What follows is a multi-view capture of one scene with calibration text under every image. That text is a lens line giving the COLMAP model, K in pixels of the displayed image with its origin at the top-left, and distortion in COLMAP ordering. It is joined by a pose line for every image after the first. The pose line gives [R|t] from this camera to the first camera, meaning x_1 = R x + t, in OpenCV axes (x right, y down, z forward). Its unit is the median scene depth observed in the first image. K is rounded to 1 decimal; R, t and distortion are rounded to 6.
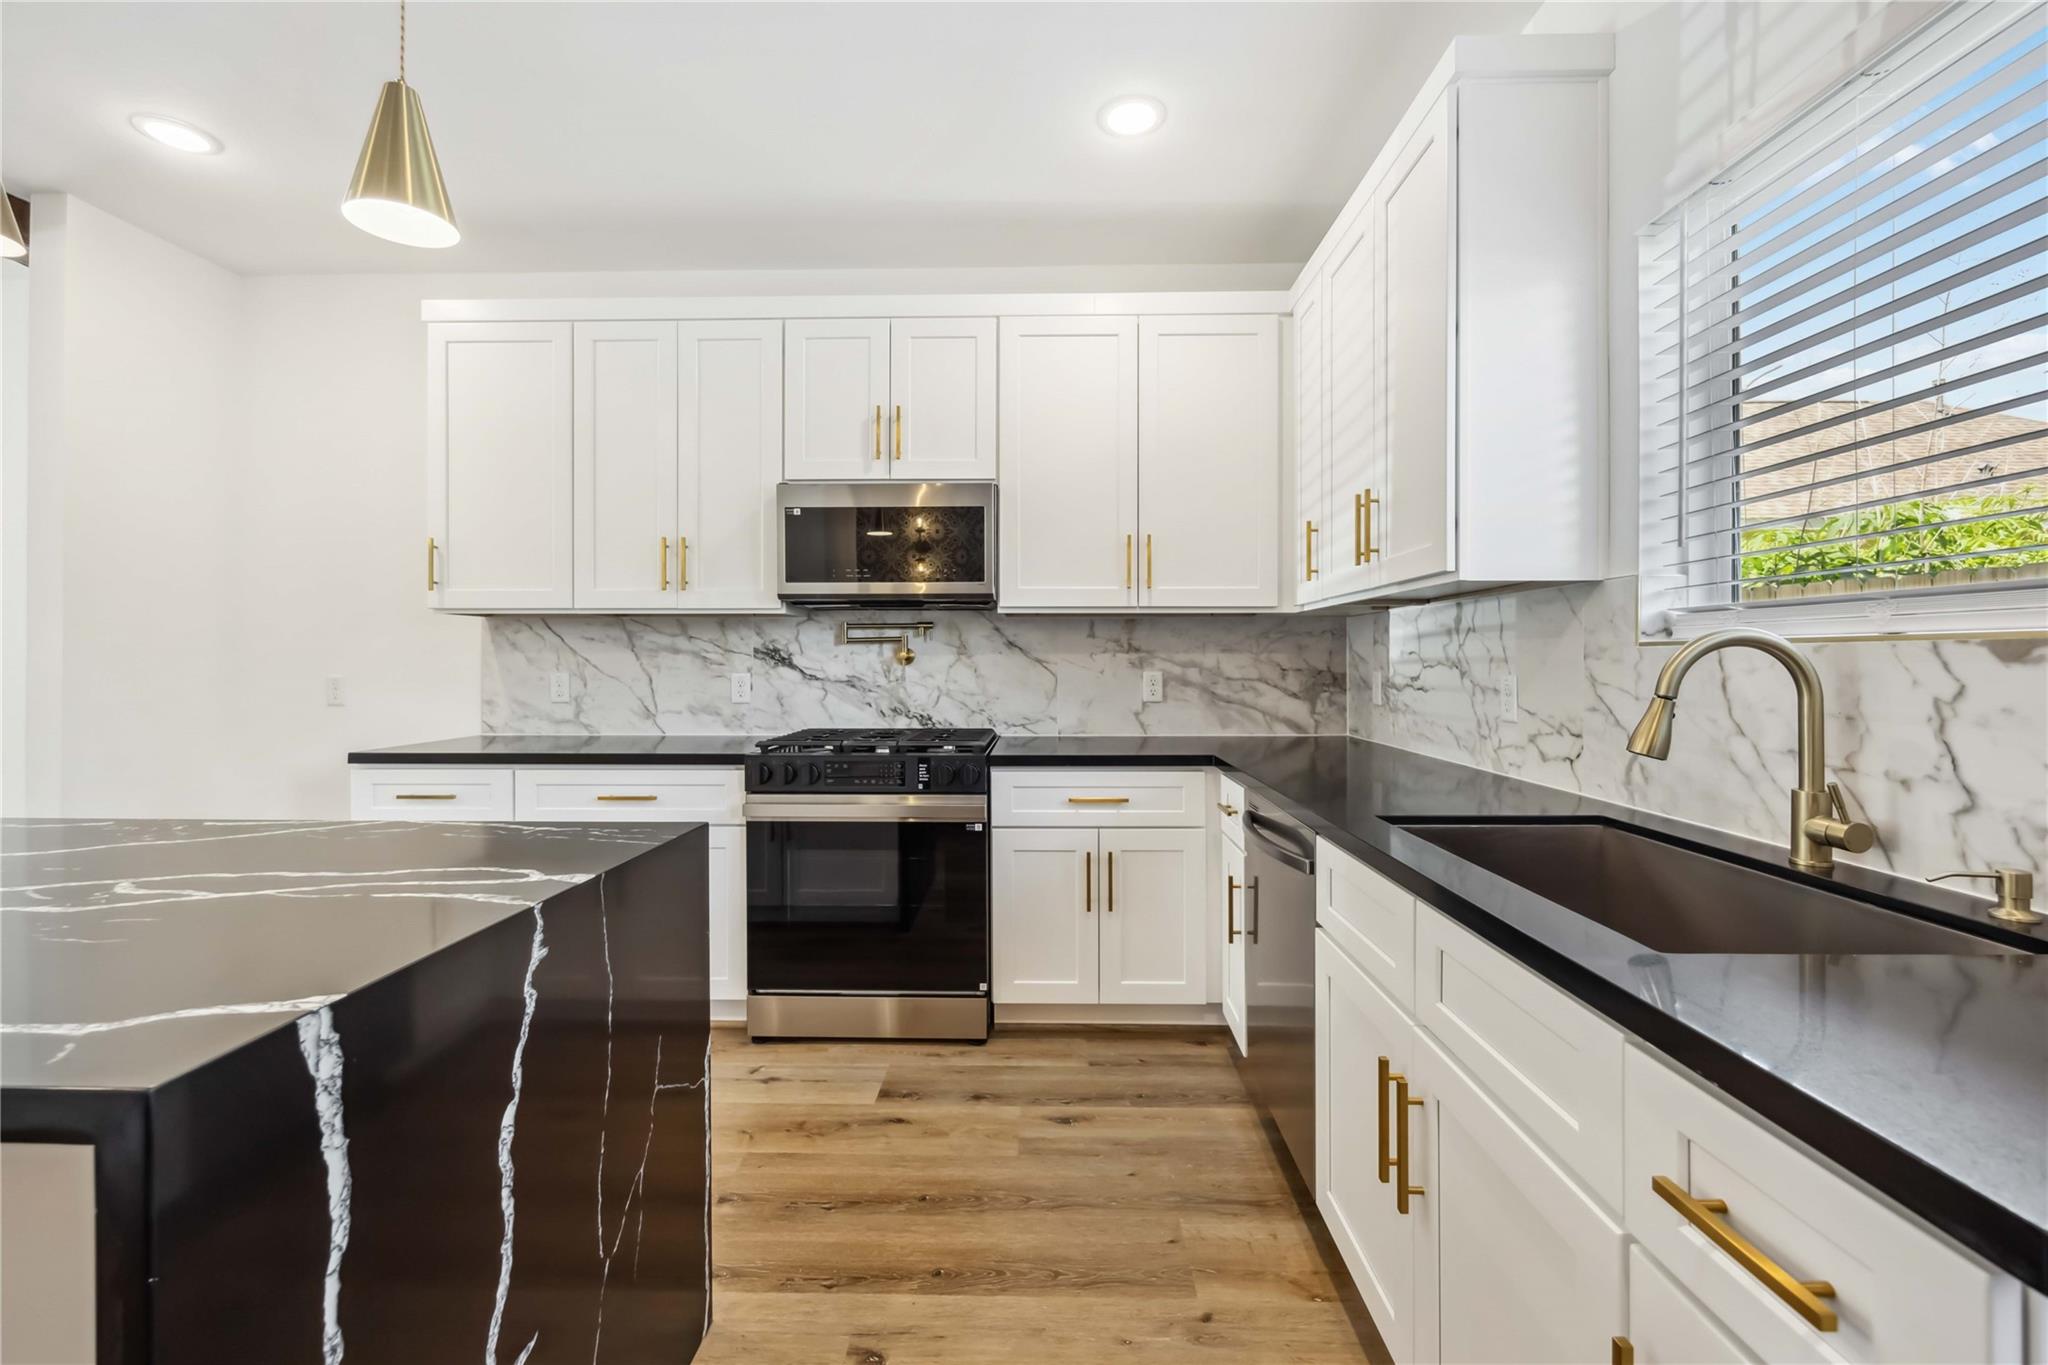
lens RADIAL K [[831.1, 0, 1023.1], [0, 831.1, 665.3], [0, 0, 1]] dist [-0.004788, 0.001379]
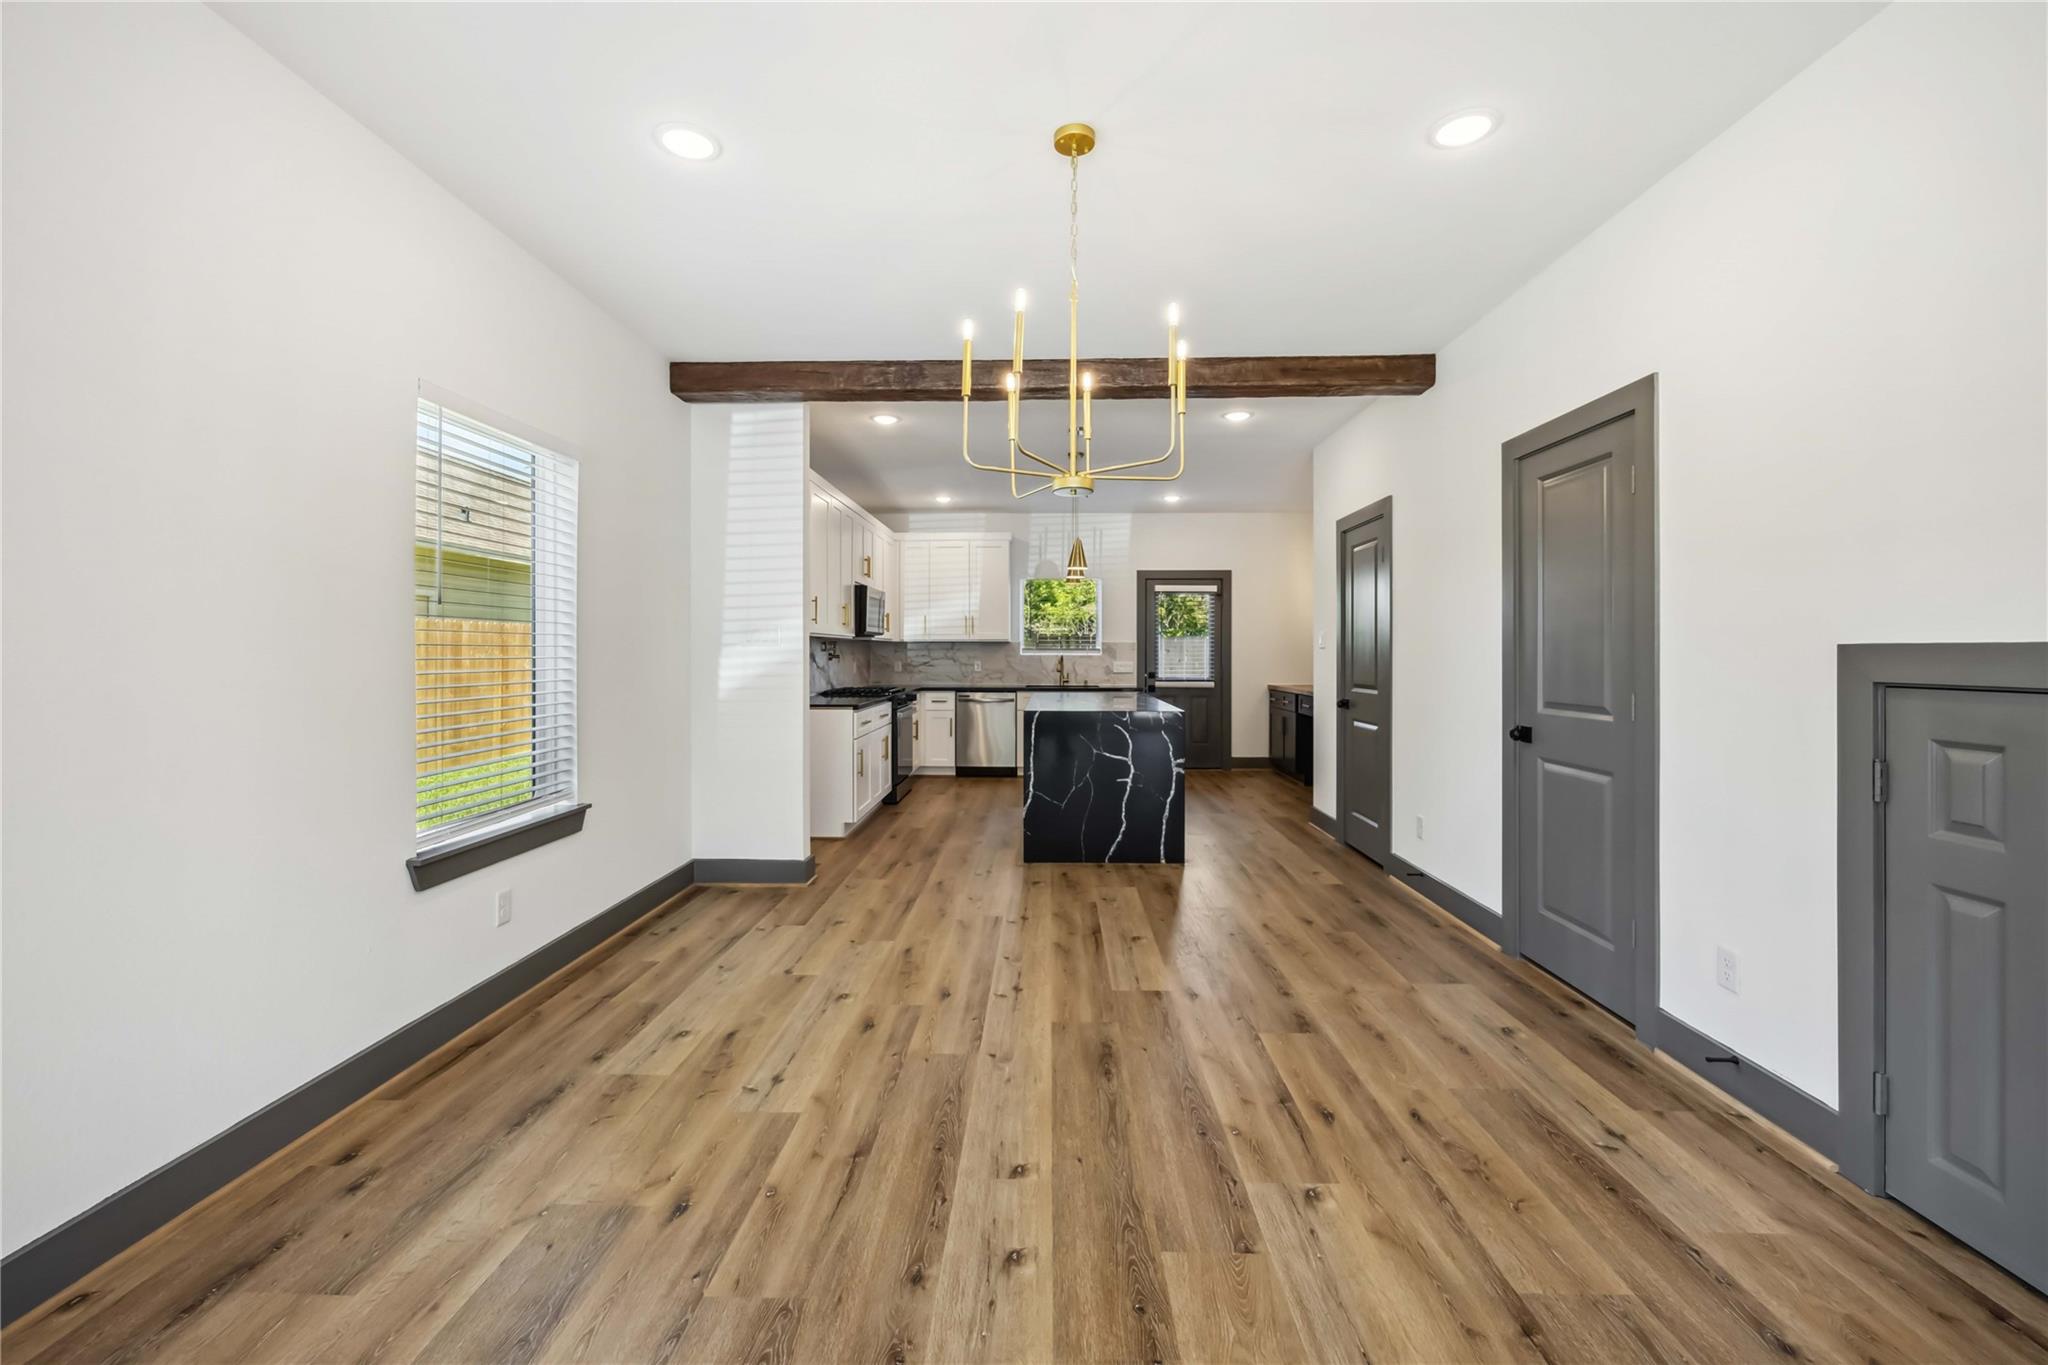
lens RADIAL K [[831.1, 0, 1020.2], [0, 831.1, 658.6], [0, 0, 1]] dist [-0.004788, 0.001379]
pose [[0.022101, -0.009287, 0.999713, -2.414128], [0.005080, 0.999945, 0.009177, -0.025815], [-0.999743, 0.004876, 0.022147, 0.452225]]
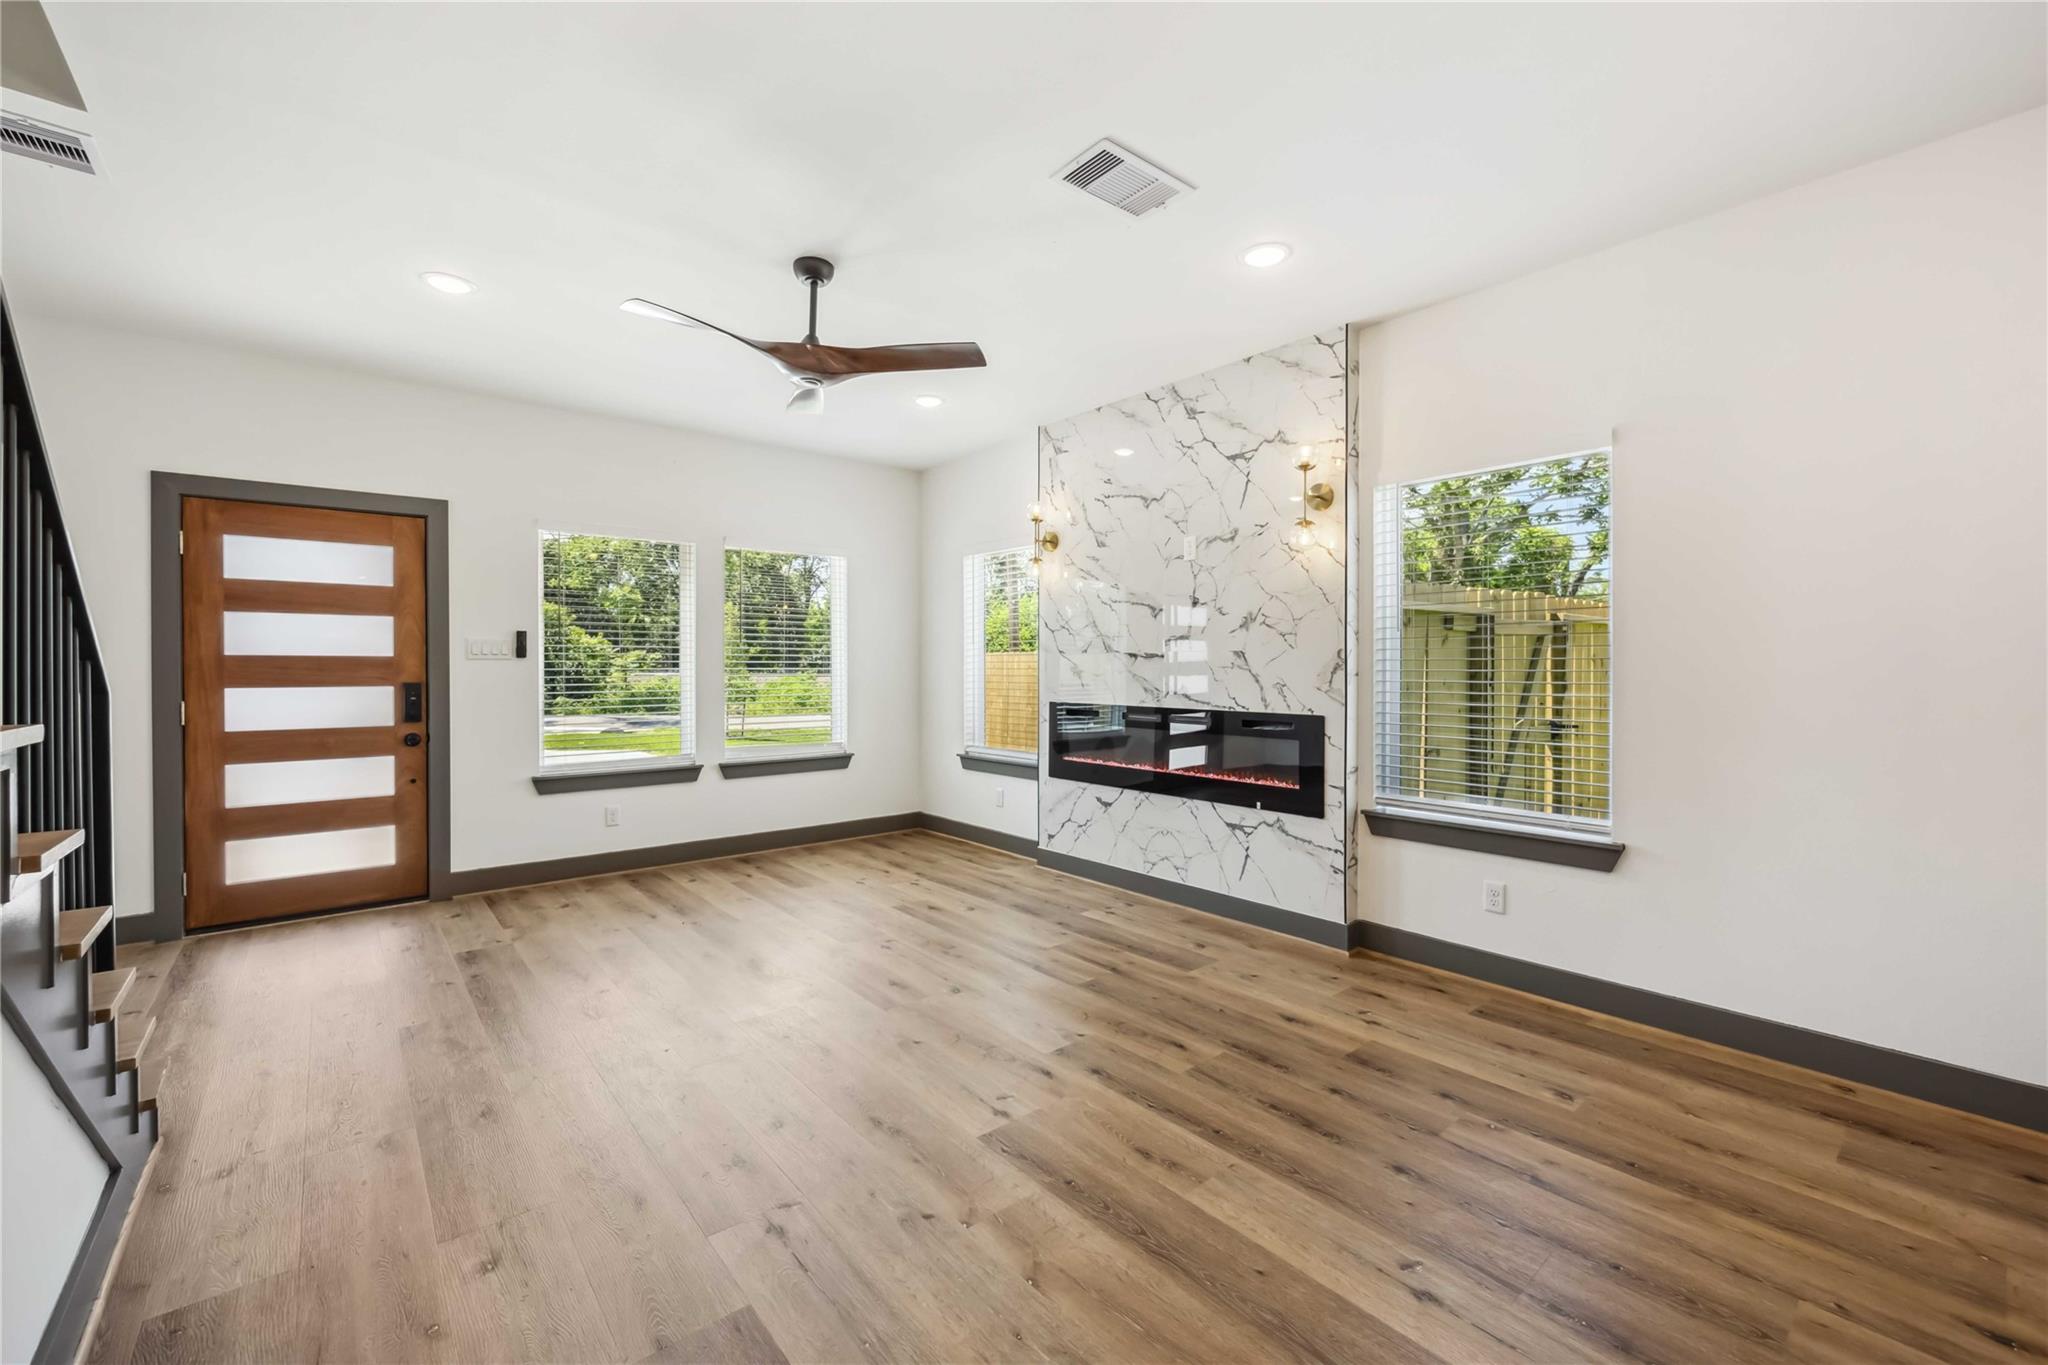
lens RADIAL K [[831.1, 0, 1028.2], [0, 831.1, 668.6], [0, 0, 1]] dist [-0.004788, 0.001379]
pose [[0.656599, -0.001104, -0.754239, -1.847190], [-0.001757, 0.999994, -0.002994, -0.019844], [0.754238, 0.003291, 0.656593, -0.035695]]
